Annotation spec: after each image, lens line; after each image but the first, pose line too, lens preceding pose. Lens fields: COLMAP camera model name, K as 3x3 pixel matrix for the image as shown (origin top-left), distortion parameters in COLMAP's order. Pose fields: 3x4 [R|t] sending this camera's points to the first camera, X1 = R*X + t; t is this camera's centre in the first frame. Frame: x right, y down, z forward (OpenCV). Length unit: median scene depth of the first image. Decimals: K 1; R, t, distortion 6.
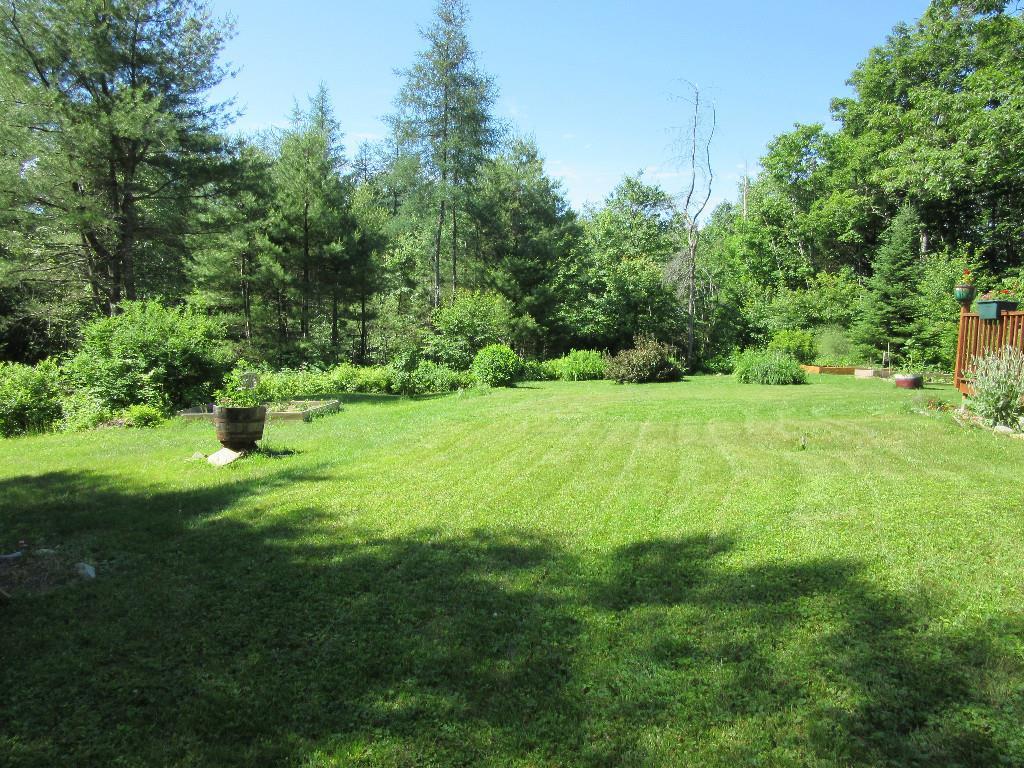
lens RADIAL K [[762.6, 0, 511.2], [0, 762.6, 384.9], [0, 0, 1]] dist [0.002522, 0.001061]
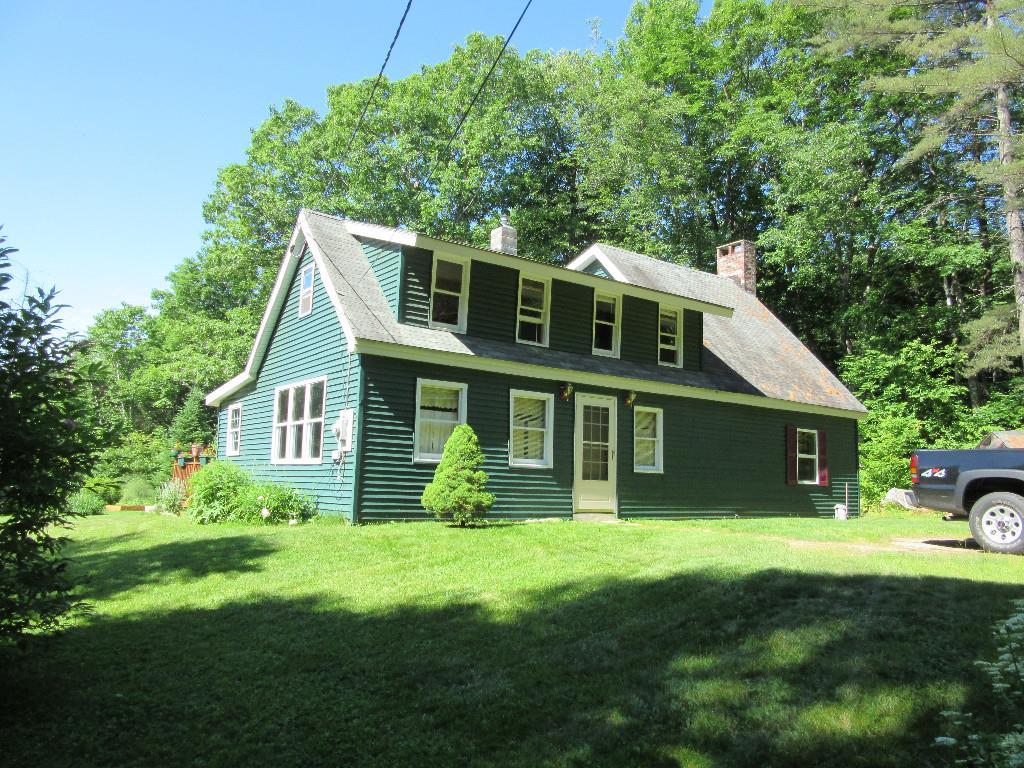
lens RADIAL K [[762.6, 0, 510.7], [0, 762.6, 387.6], [0, 0, 1]] dist [0.002522, 0.001061]
pose [[0.690050, 0.090282, 0.718108, -0.047670], [0.052014, 0.983438, -0.173621, 0.021214], [-0.721890, 0.157159, 0.673926, -0.211462]]
